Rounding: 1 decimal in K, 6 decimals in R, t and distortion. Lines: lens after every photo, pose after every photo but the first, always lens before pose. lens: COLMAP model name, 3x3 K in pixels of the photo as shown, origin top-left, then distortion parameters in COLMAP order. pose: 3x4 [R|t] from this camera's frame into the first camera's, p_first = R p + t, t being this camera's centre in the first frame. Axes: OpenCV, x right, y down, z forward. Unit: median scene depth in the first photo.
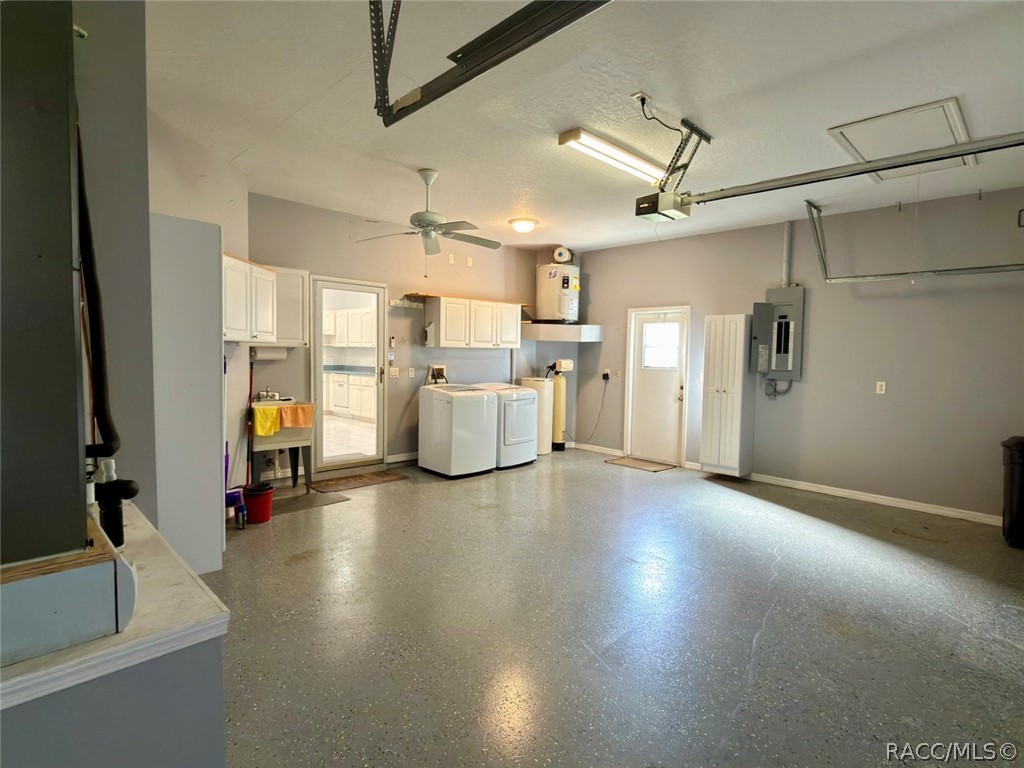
lens RADIAL K [[525.8, 0, 513.7], [0, 525.8, 383.6], [0, 0, 1]] dist [-0.001641, 0.002312]
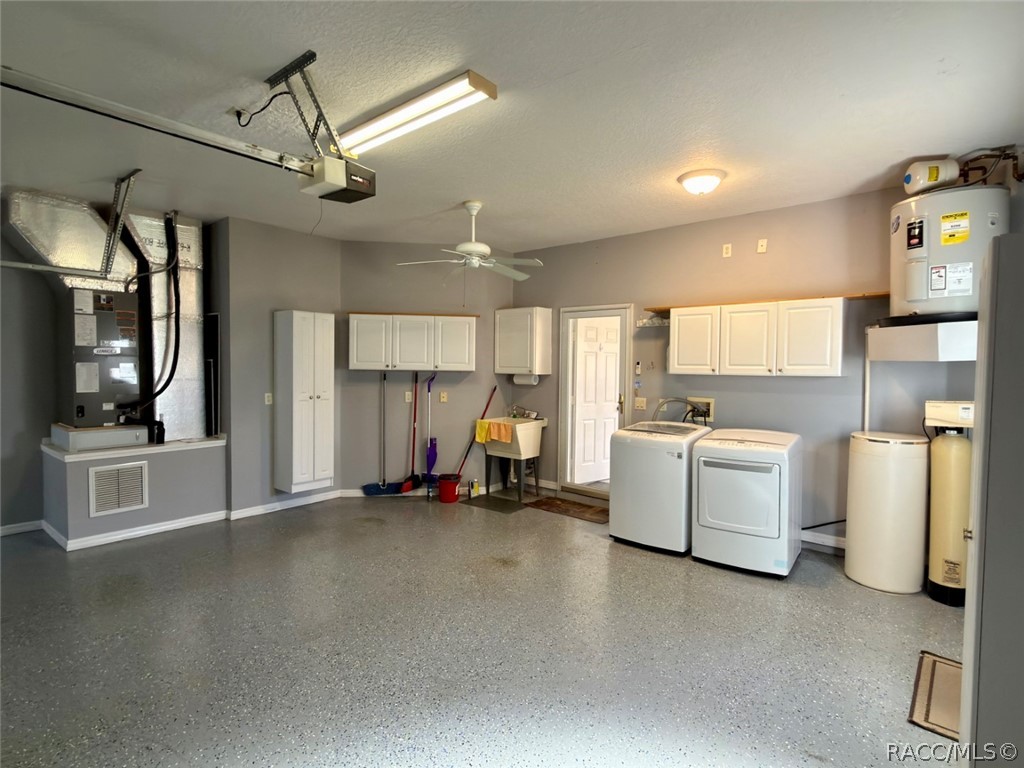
lens RADIAL K [[525.8, 0, 514.1], [0, 525.8, 382.3], [0, 0, 1]] dist [-0.001641, 0.002312]
pose [[0.096480, 0.012943, -0.995251, 0.574556], [-0.071146, 0.997447, 0.006075, -0.043372], [0.992789, 0.070222, 0.097154, 0.662063]]
